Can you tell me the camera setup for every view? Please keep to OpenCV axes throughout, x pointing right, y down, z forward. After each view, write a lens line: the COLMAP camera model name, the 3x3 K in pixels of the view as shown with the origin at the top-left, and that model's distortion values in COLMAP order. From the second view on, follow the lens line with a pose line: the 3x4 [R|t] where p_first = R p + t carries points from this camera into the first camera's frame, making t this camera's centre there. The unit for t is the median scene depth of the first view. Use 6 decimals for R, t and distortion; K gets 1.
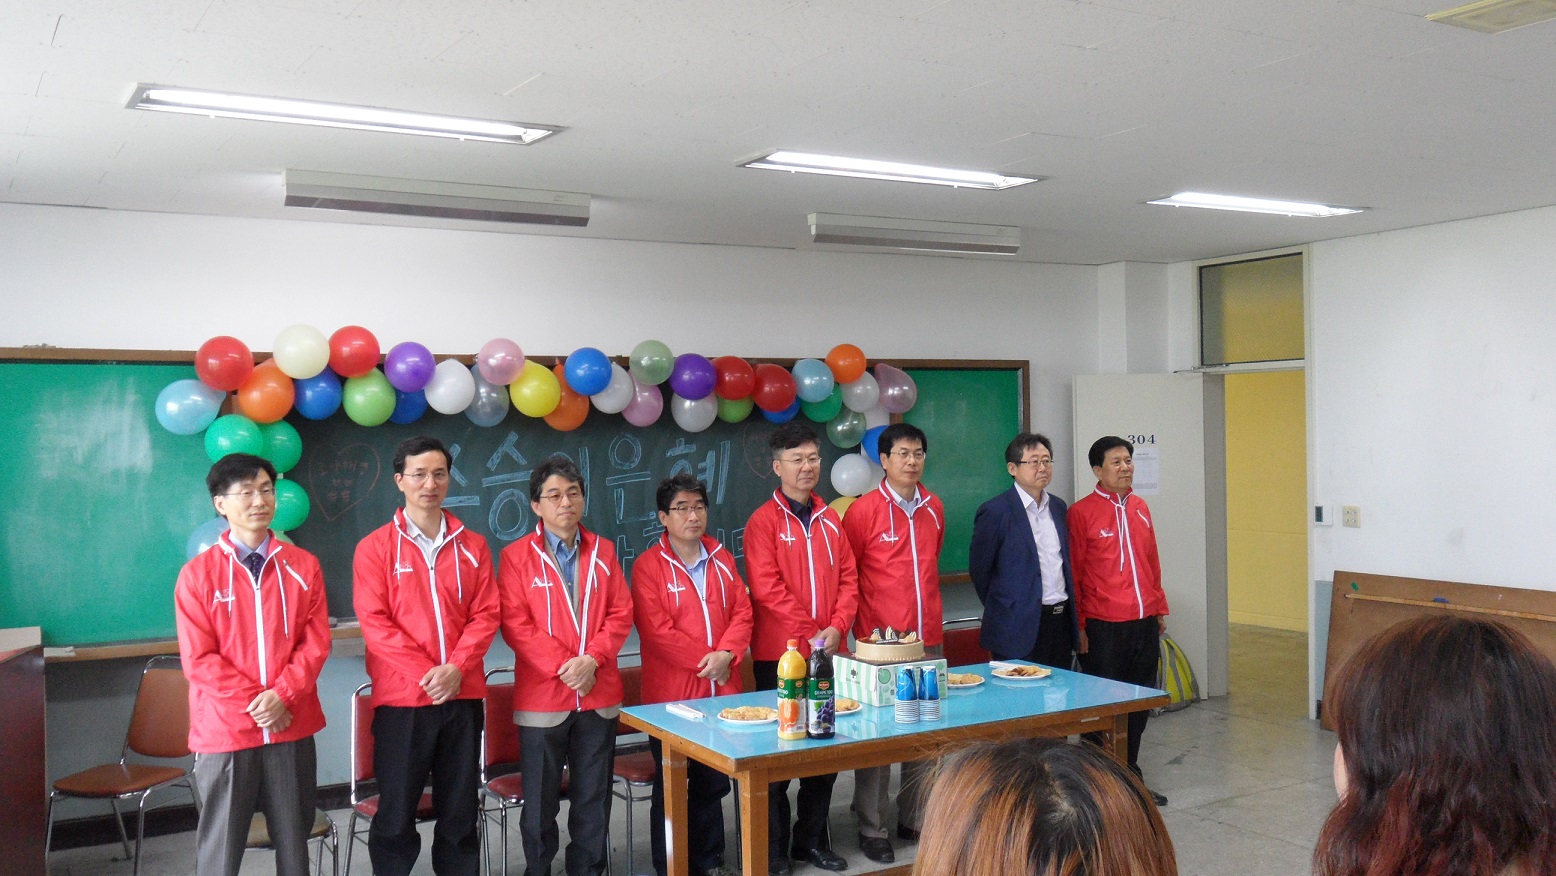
lens RADIAL K [[1408.8, 0, 778.0], [0, 1408.8, 438.0], [0, 0, 1]] dist [0.001821, 0.000938]
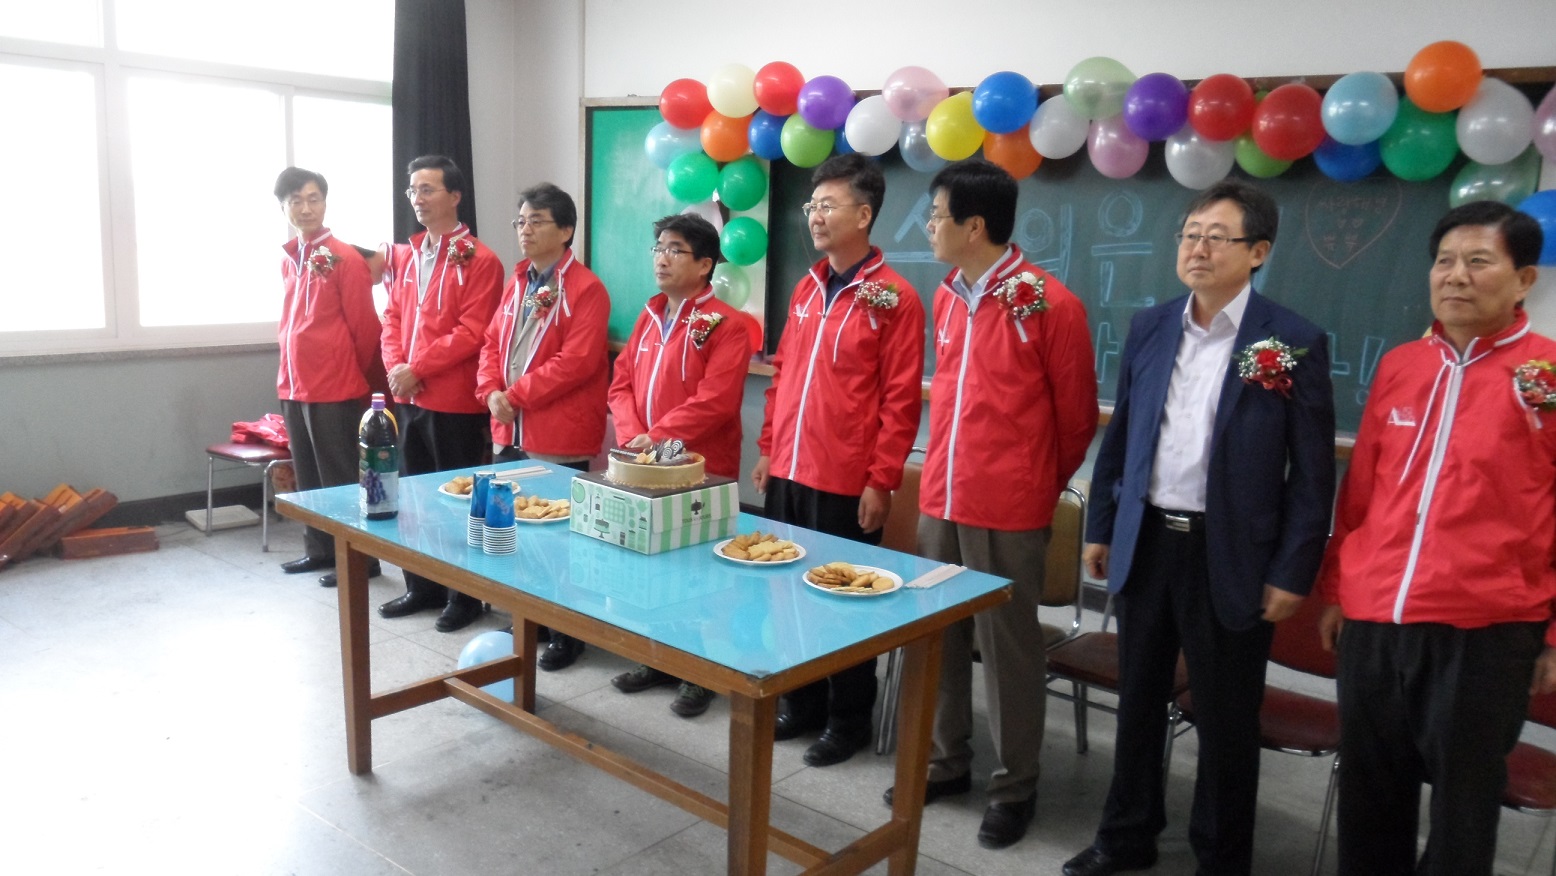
lens RADIAL K [[1306.7, 0, 803.0], [0, 1306.7, 436.1], [0, 0, 1]] dist [0.005739, 0.008296]
pose [[0.350121, 0.197470, -0.915653, 0.574225], [-0.044273, 0.979922, 0.194402, -0.002160], [0.935657, -0.027526, 0.351834, 0.677422]]
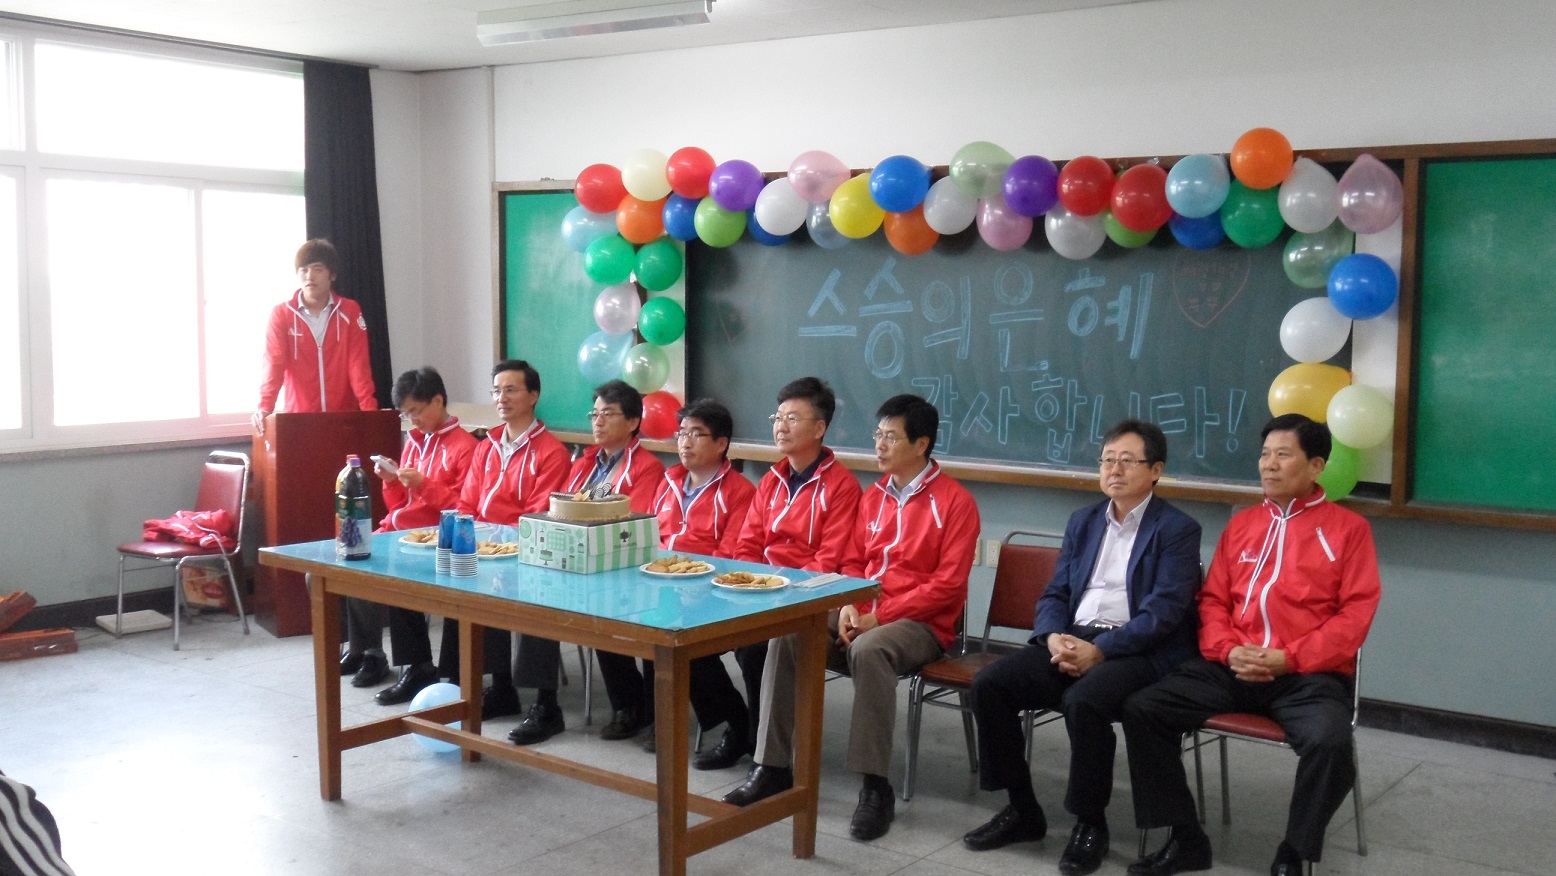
lens RADIAL K [[1755.4, 0, 777.5], [0, 1755.4, 549.8], [0, 0, 1]] dist [-0.008804, 0.000723]
pose [[0.365481, 0.165319, -0.916021, 0.905519], [-0.015819, 0.985063, 0.171468, -0.011443], [0.930685, -0.048177, 0.362637, 0.577412]]
